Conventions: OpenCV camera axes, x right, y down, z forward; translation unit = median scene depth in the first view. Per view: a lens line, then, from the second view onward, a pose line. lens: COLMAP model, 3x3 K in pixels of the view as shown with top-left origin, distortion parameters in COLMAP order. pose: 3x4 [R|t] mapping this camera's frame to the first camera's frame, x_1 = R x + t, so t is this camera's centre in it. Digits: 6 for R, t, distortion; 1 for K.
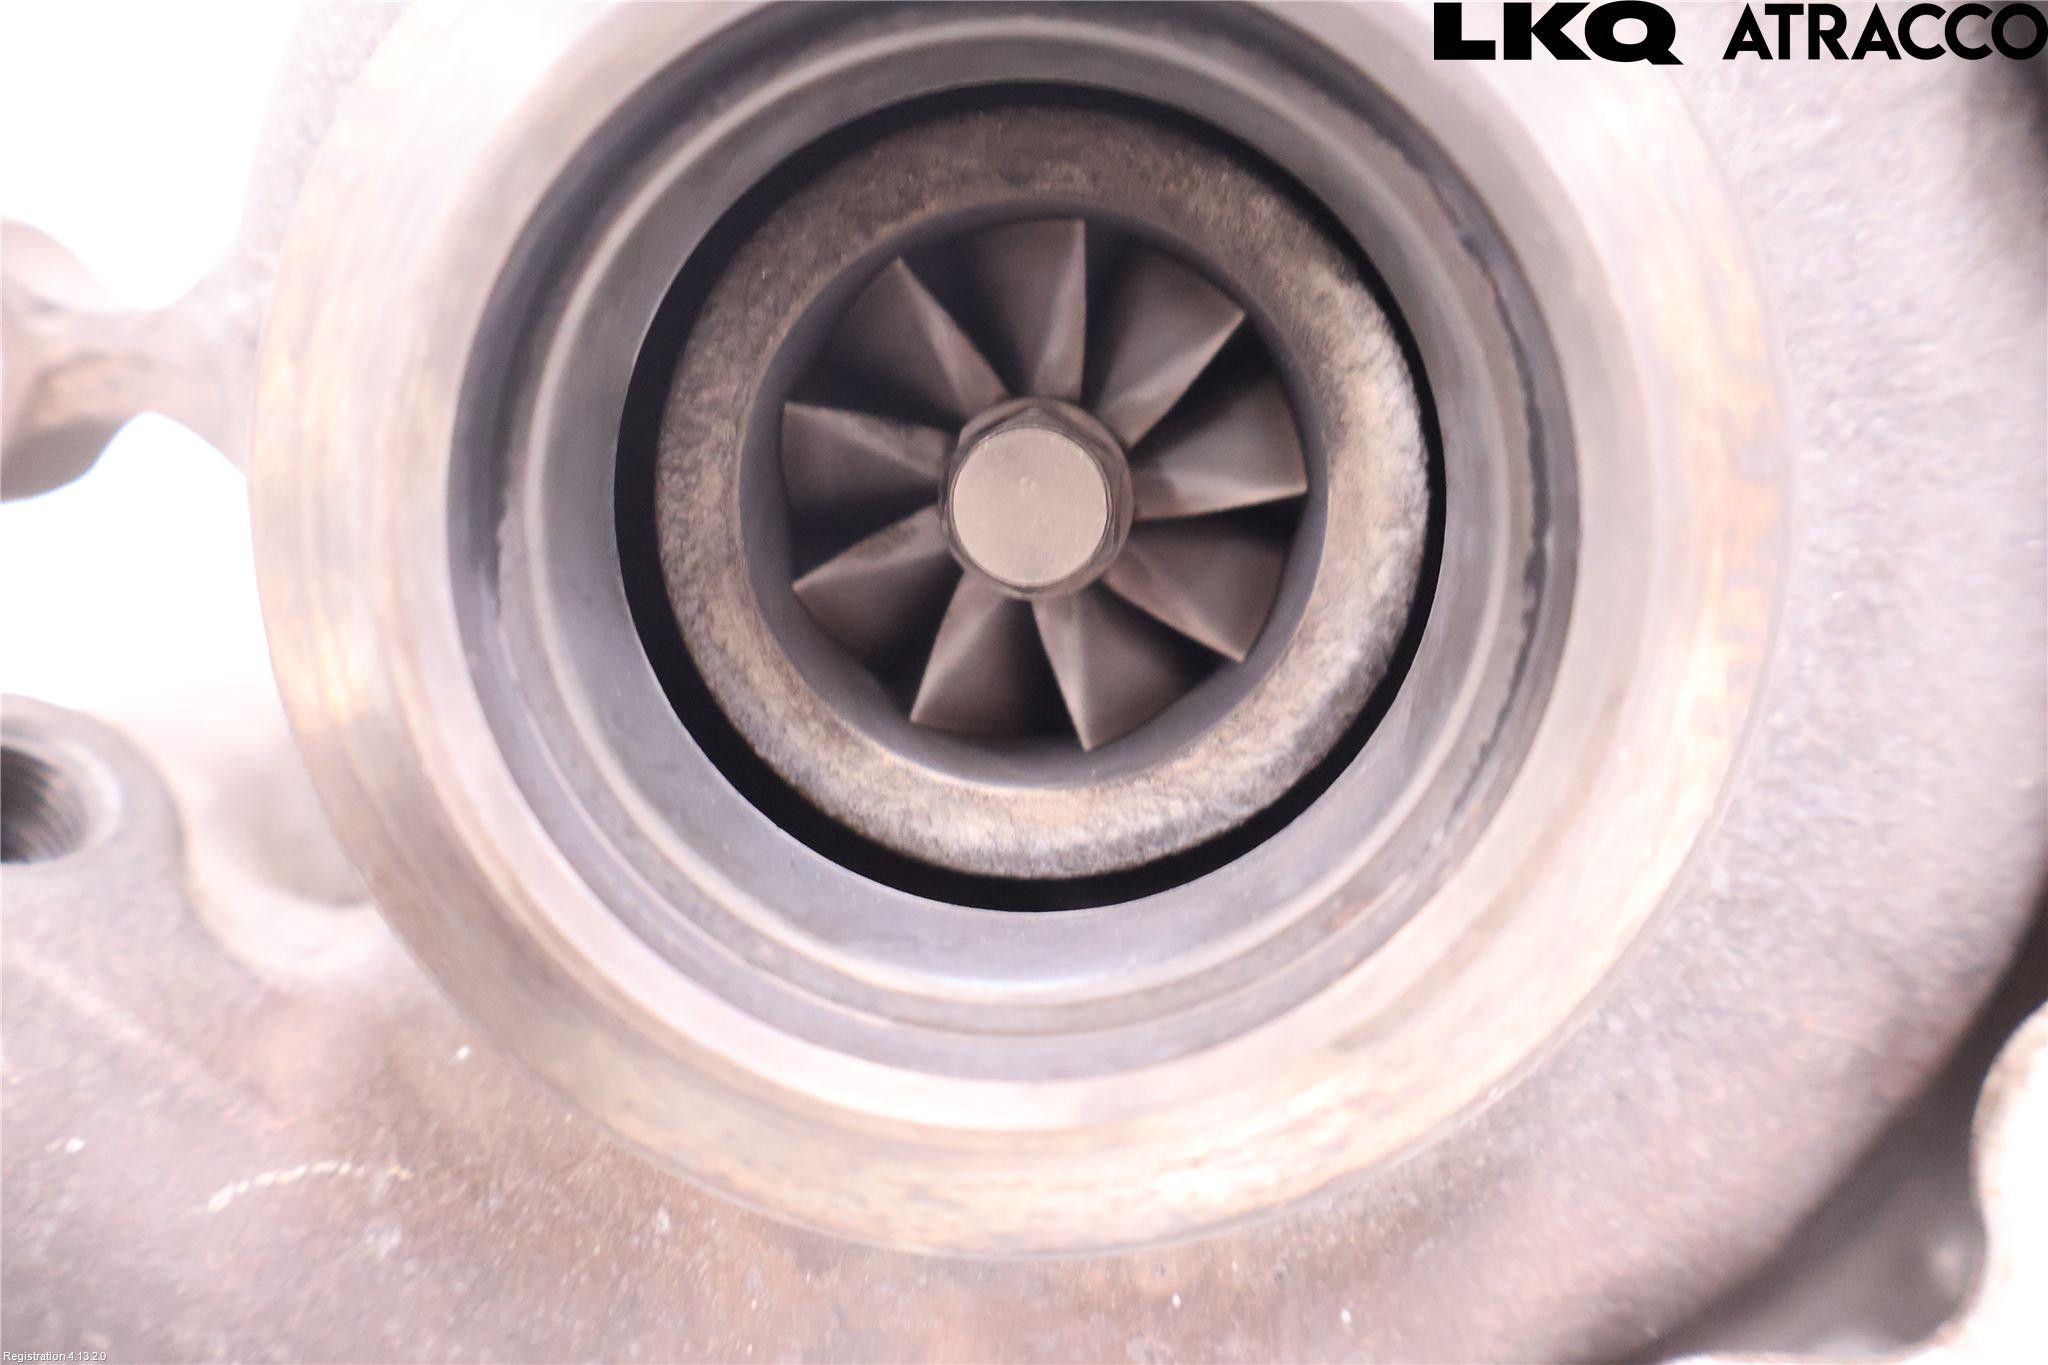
lens RADIAL K [[1738.5, 0, 1024.0], [0, 1738.5, 682.5], [0, 0, 1]] dist [0.000134, -0.003162]
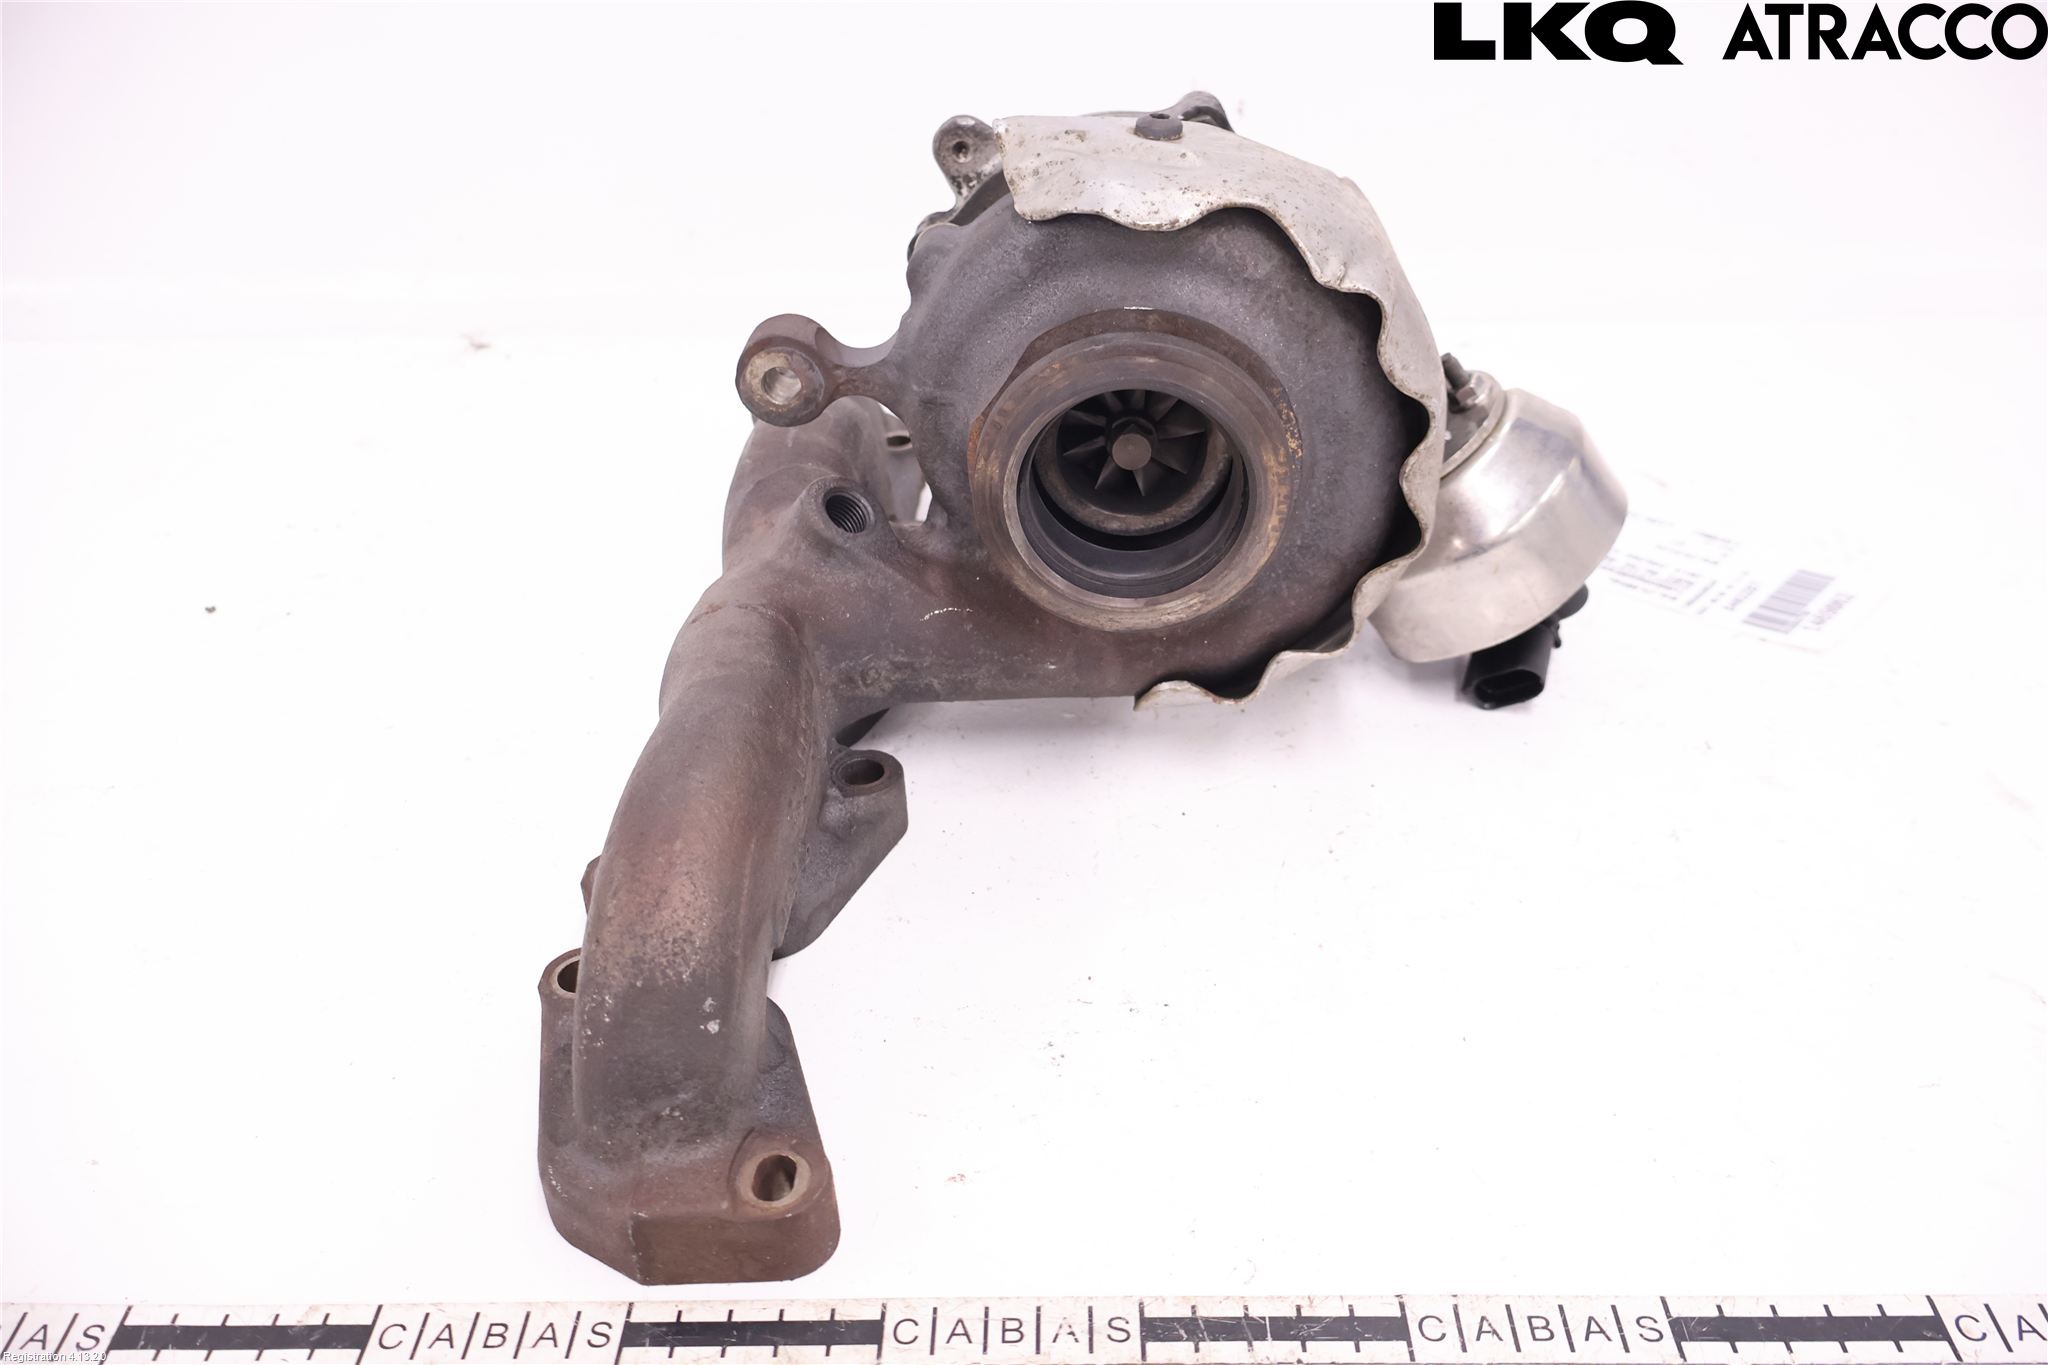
lens RADIAL K [[1738.5, 0, 1024.0], [0, 1738.5, 682.5], [0, 0, 1]] dist [0.000134, -0.003162]
pose [[0.999954, -0.009344, -0.002230, -0.242230], [0.009498, 0.926896, 0.375199, -1.119689], [-0.001439, -0.375203, 0.926942, -2.915521]]
